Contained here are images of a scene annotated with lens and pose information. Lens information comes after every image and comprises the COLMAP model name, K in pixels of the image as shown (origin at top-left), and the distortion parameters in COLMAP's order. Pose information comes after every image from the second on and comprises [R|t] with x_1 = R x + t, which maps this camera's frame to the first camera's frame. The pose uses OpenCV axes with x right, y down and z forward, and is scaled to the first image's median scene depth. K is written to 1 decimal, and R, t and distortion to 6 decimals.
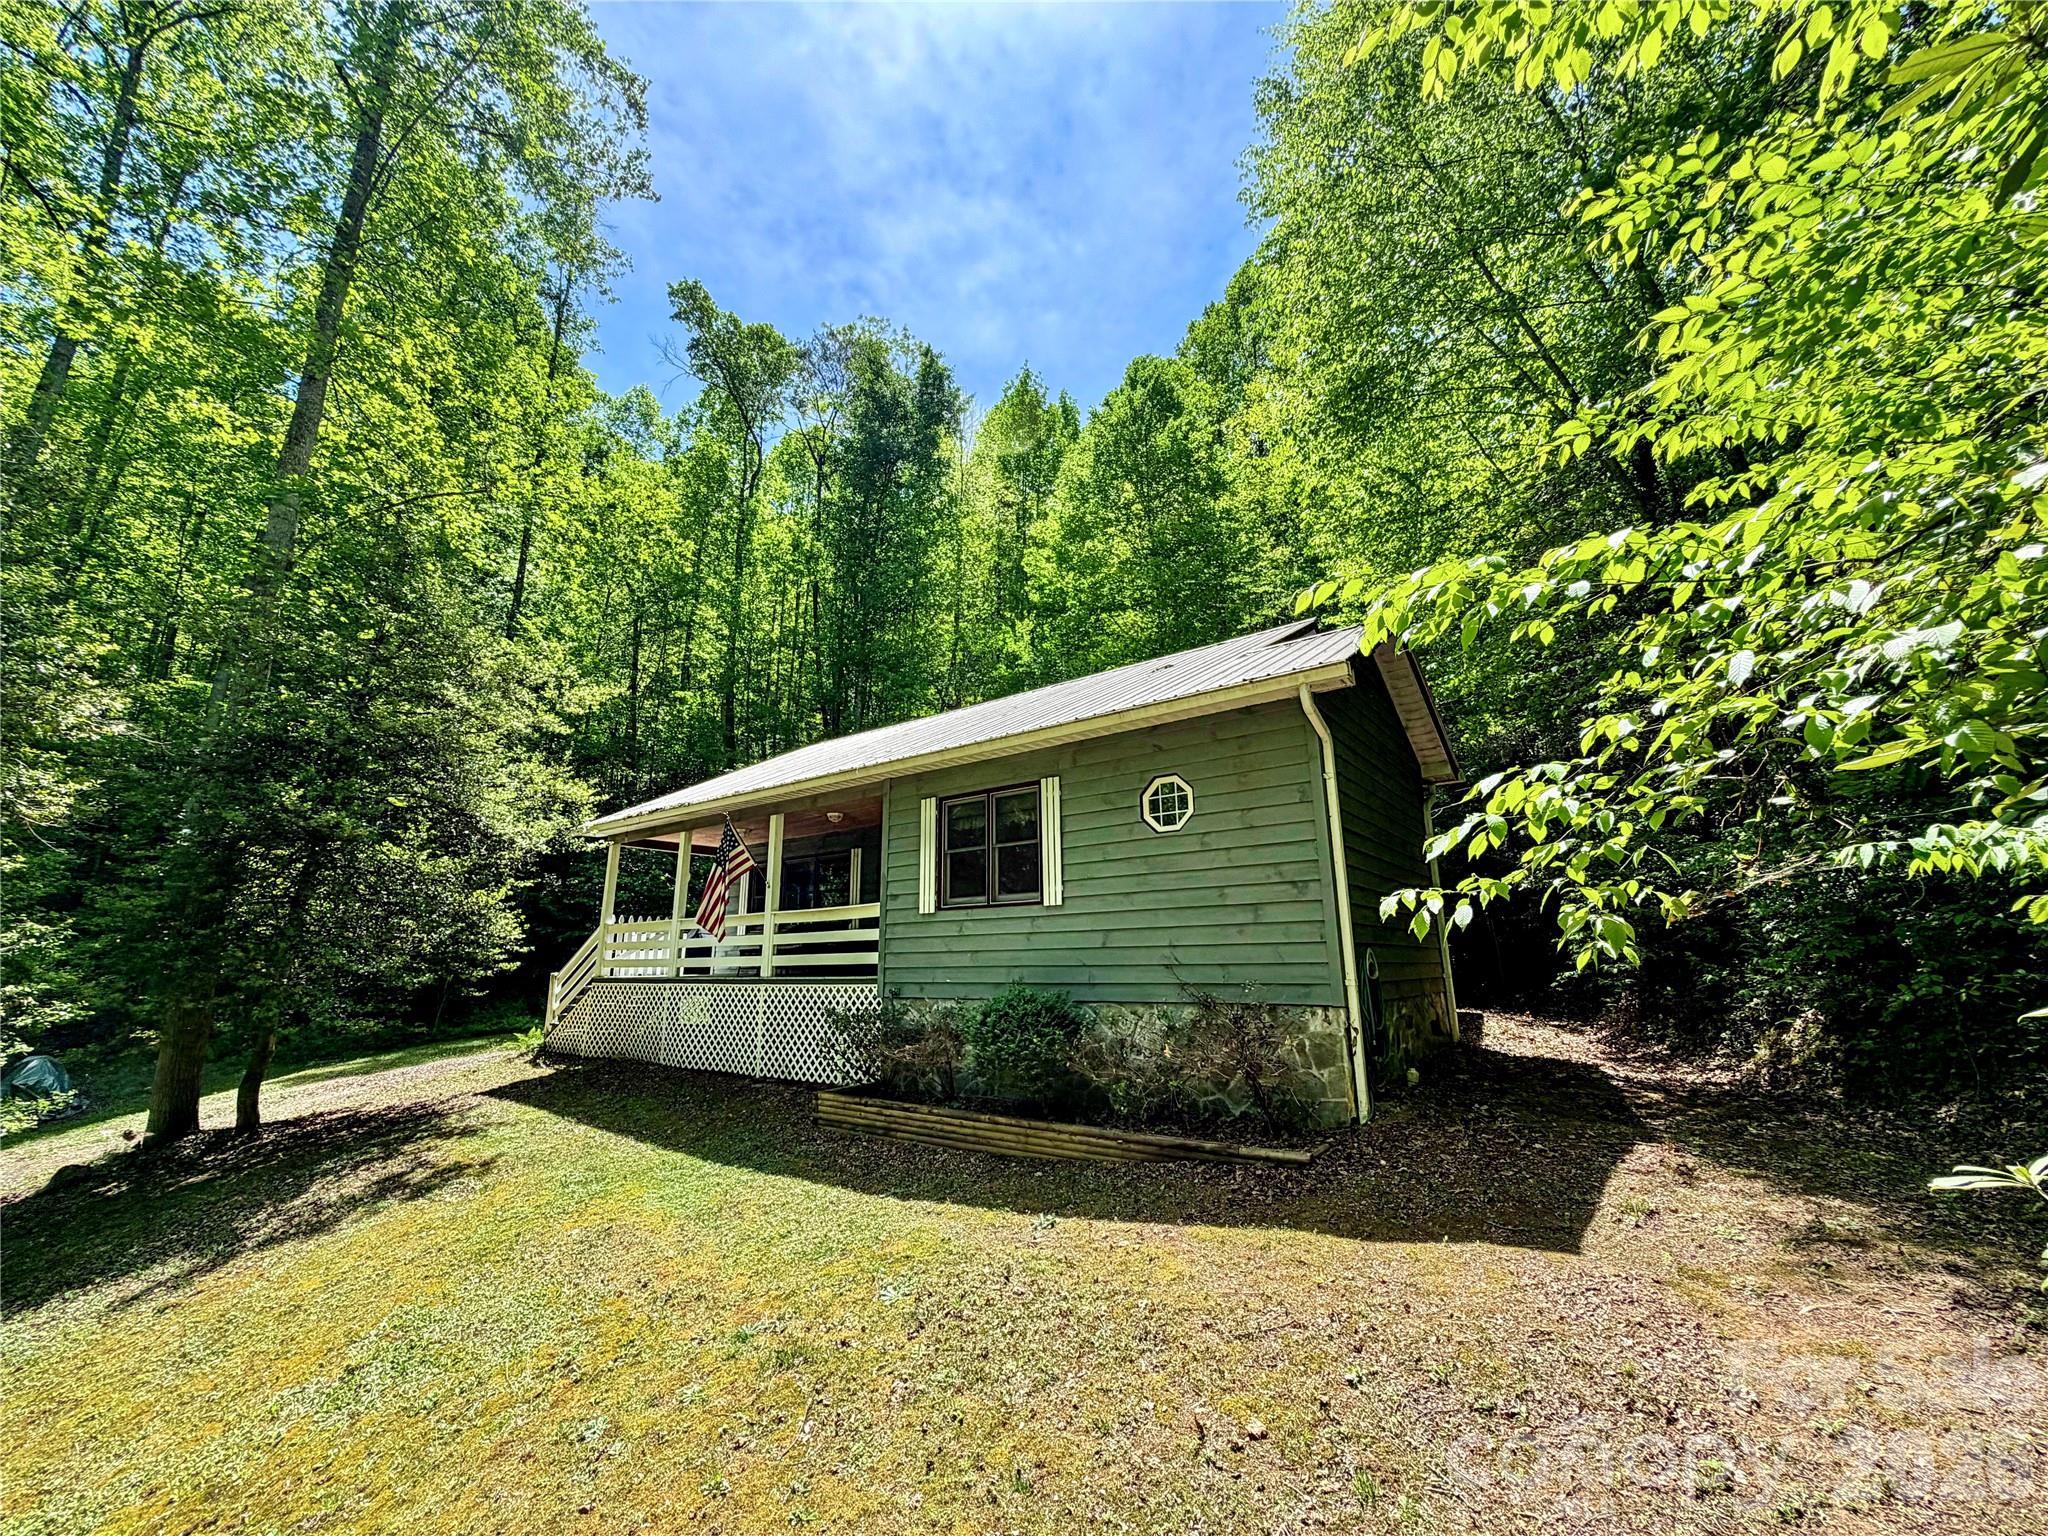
lens RADIAL K [[816.0, 0, 1024.0], [0, 816.0, 768.0], [0, 0, 1]] dist [0.011030, 0.000166]
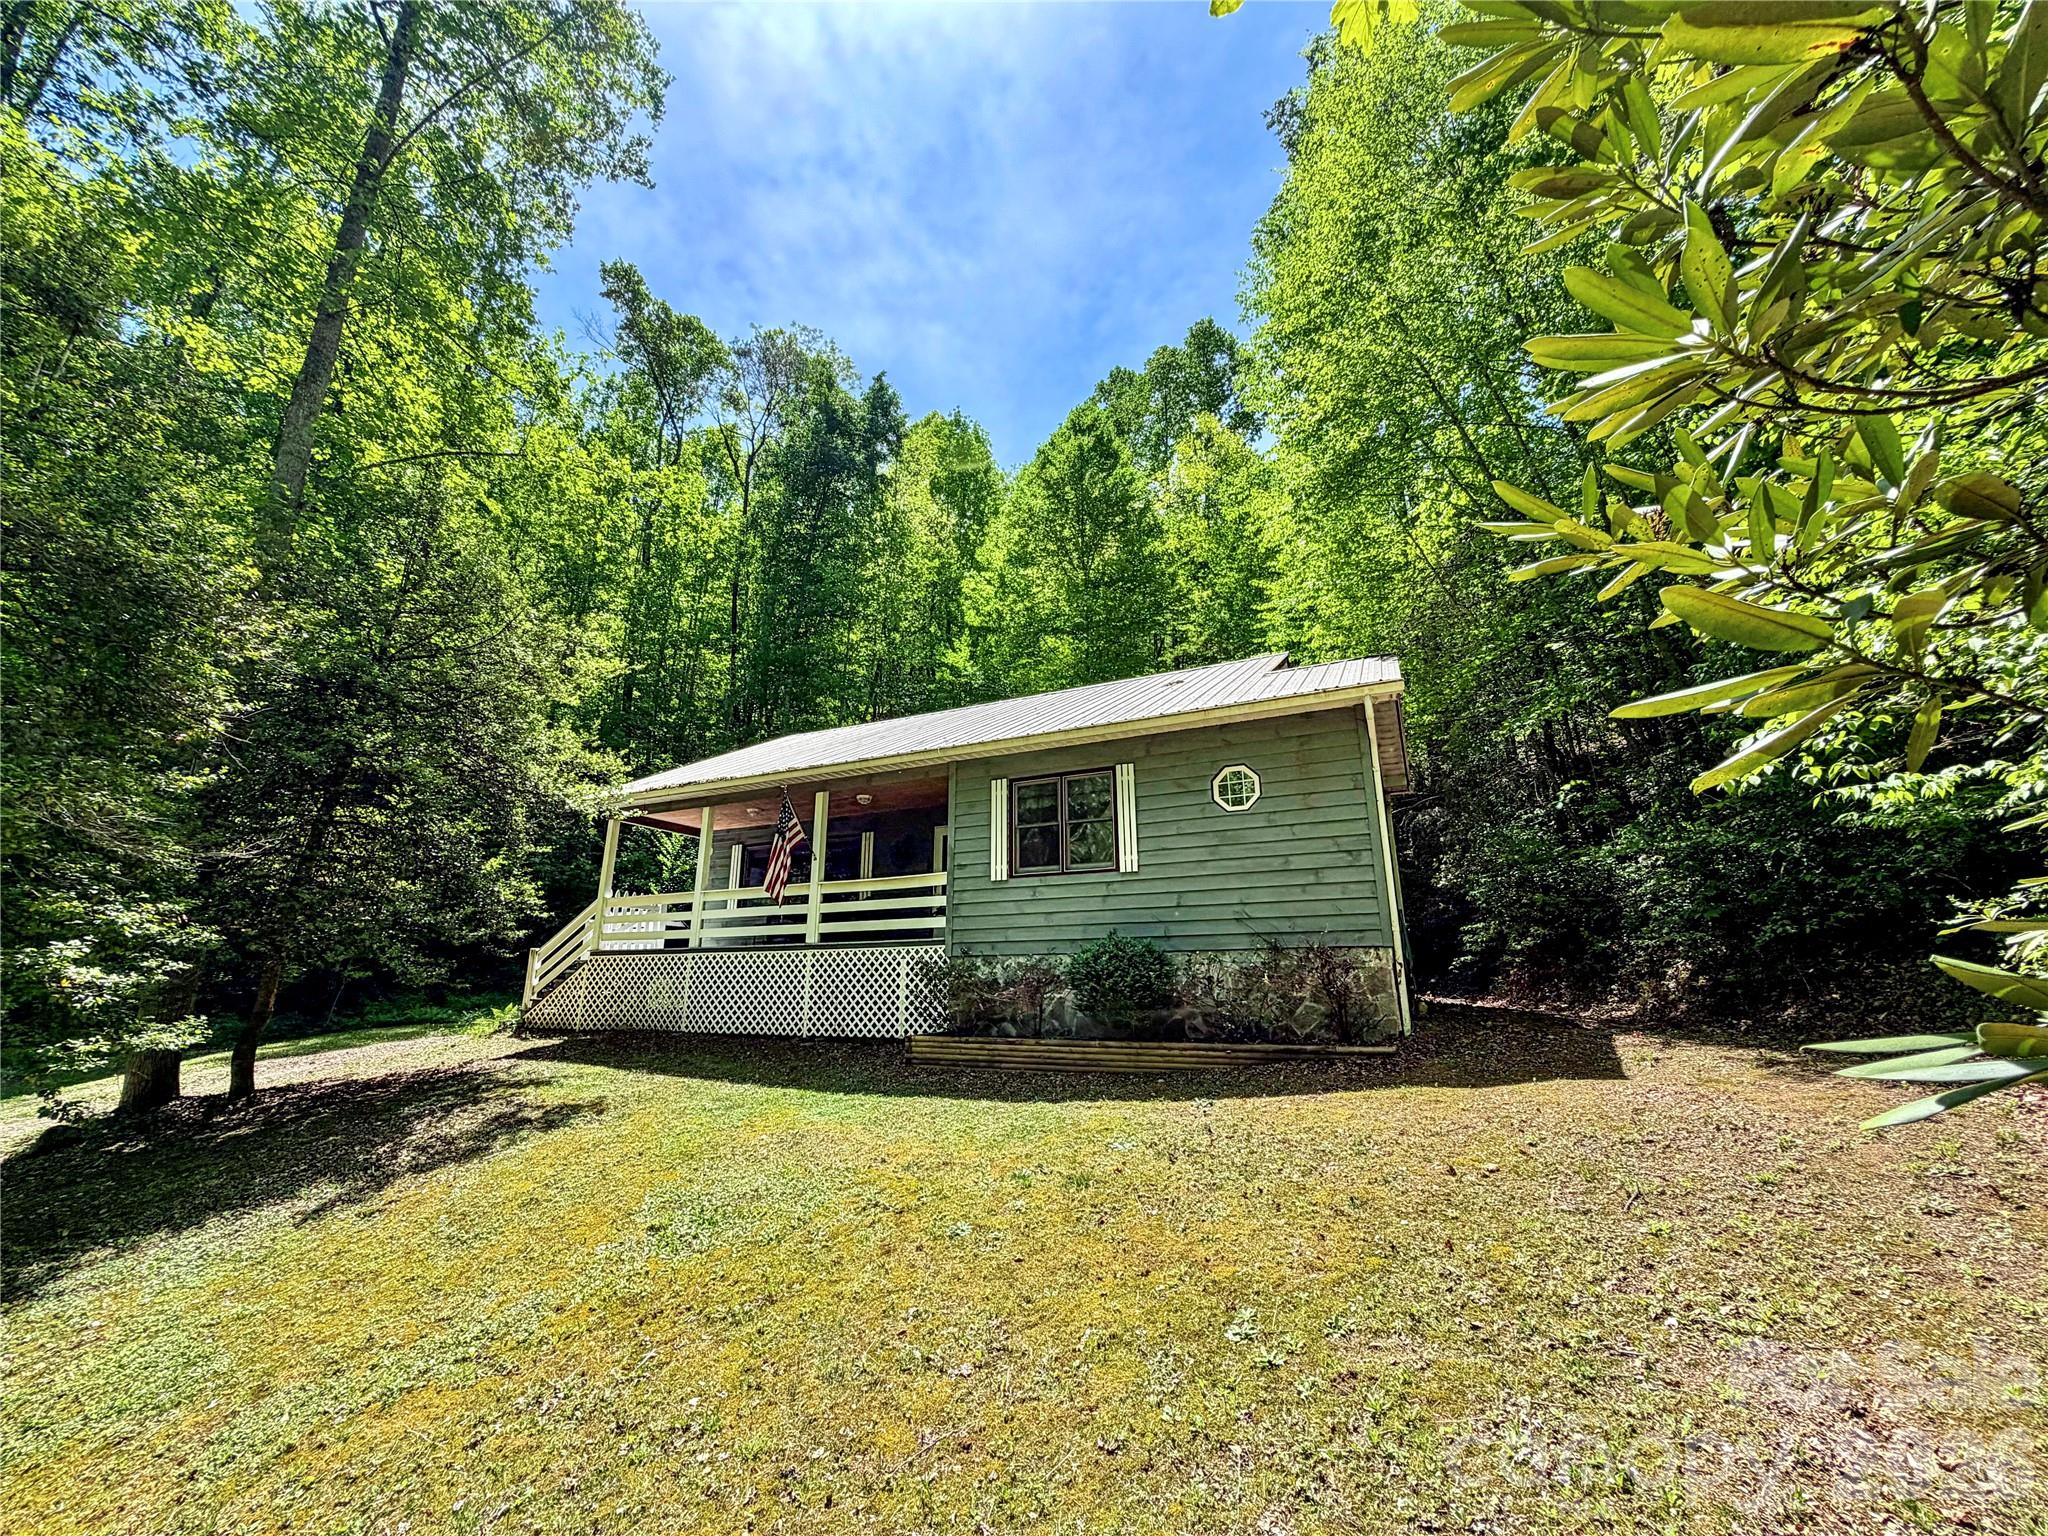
lens RADIAL K [[814.3, 0, 1021.7], [0, 814.3, 764.8], [0, 0, 1]] dist [0.019979, -0.000039]
pose [[0.979282, 0.061564, 0.192917, -0.272889], [-0.054182, 0.997591, -0.043317, 0.057194], [-0.195119, 0.031967, 0.980259, -0.098042]]
